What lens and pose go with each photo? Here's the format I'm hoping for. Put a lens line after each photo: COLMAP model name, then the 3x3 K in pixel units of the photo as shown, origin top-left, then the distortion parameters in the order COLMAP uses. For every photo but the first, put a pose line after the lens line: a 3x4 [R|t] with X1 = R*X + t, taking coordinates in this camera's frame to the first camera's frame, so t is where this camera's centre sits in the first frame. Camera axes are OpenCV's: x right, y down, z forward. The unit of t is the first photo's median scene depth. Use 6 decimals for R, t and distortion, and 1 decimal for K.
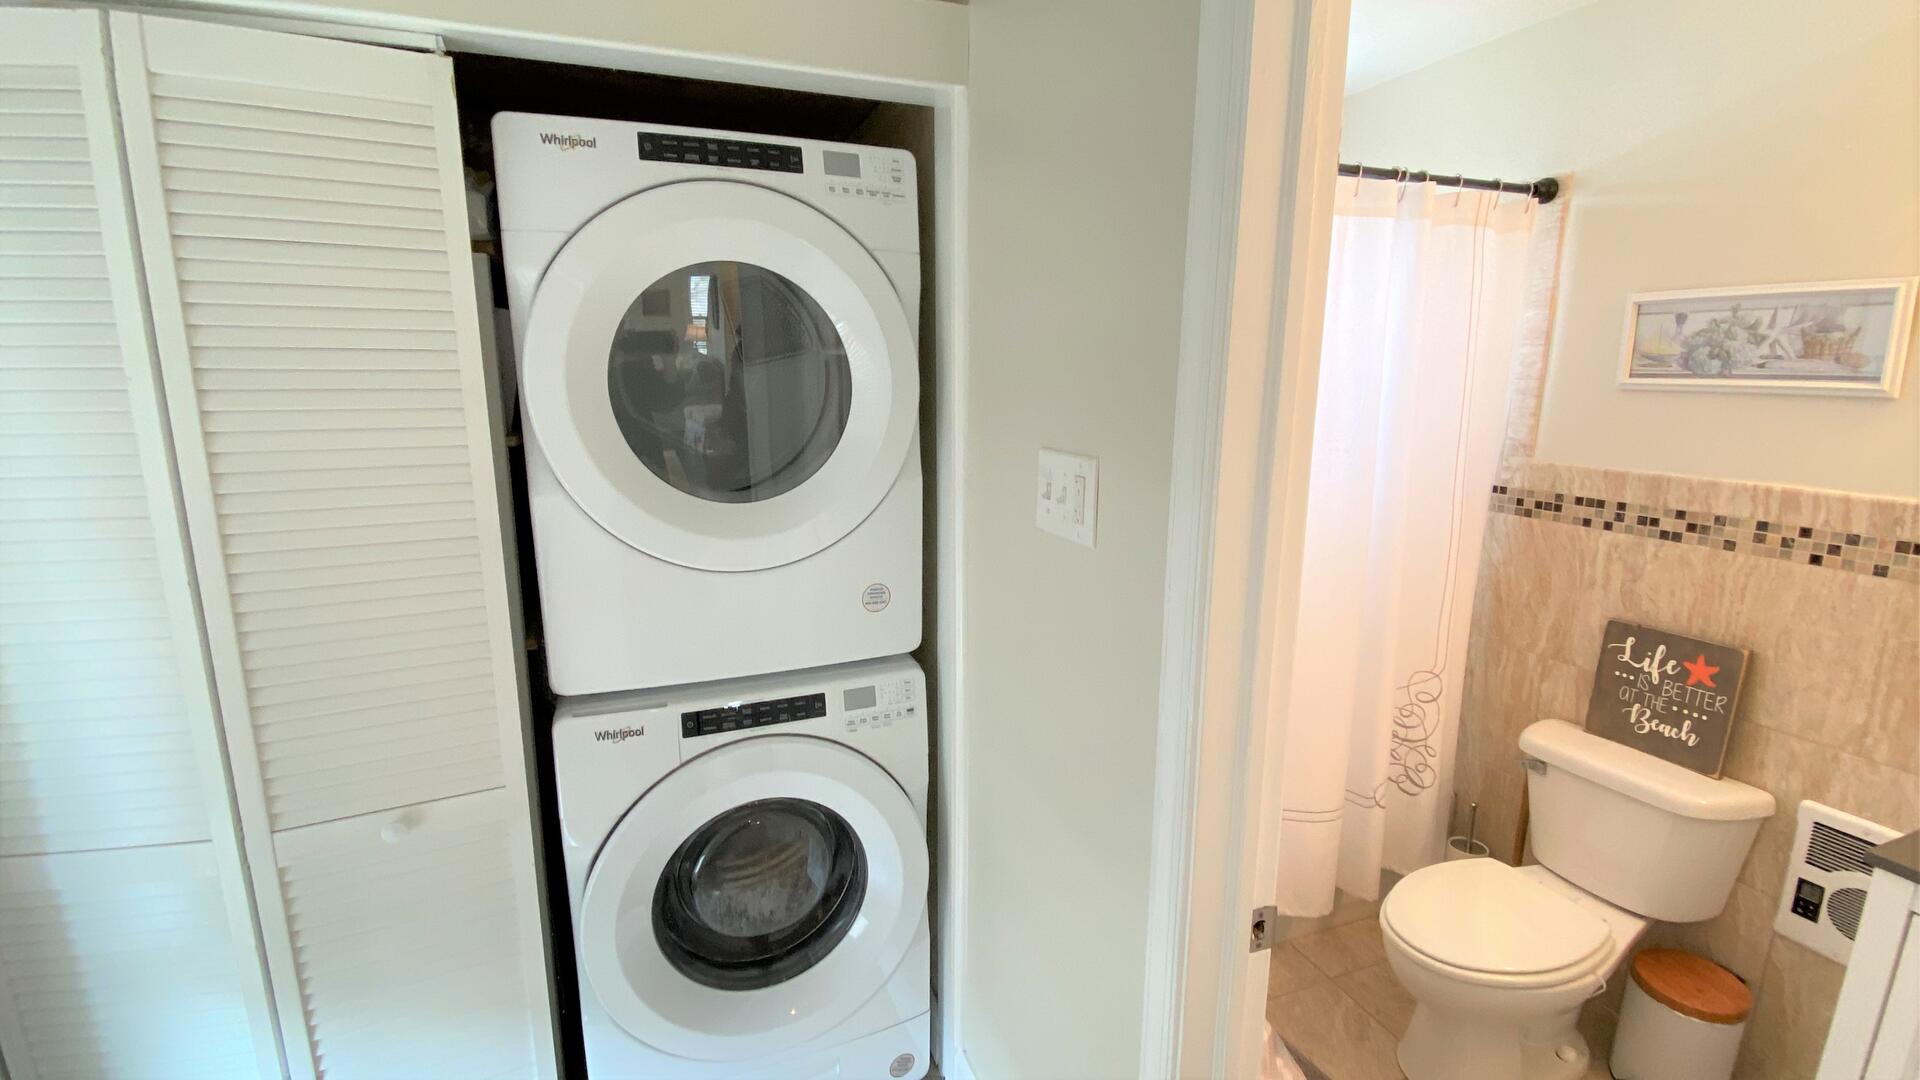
lens RADIAL K [[839.6, 0, 947.9], [0, 839.6, 540.2], [0, 0, 1]] dist [0.005032, -0.015448]
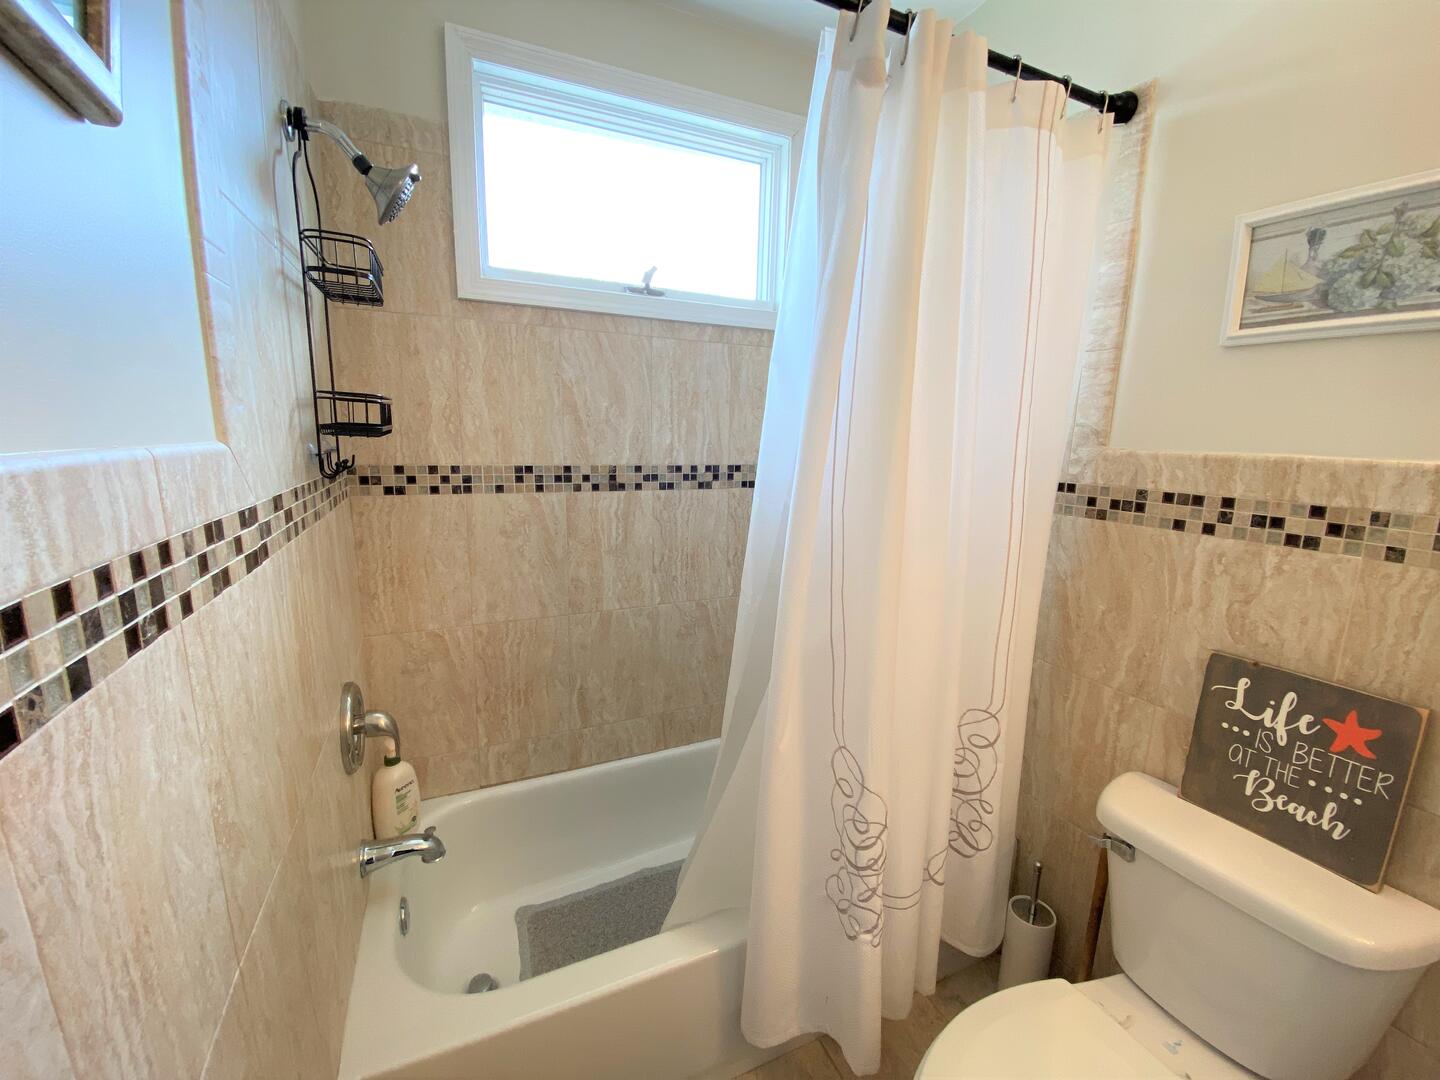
lens RADIAL K [[588.5, 0, 701.5], [0, 588.5, 537.4], [0, 0, 1]] dist [0.008372, -0.016956]
pose [[0.998796, 0.009013, 0.048219, 0.311678], [-0.007900, 0.999699, -0.023212, 0.006949], [-0.048414, 0.022803, 0.998567, 0.506739]]
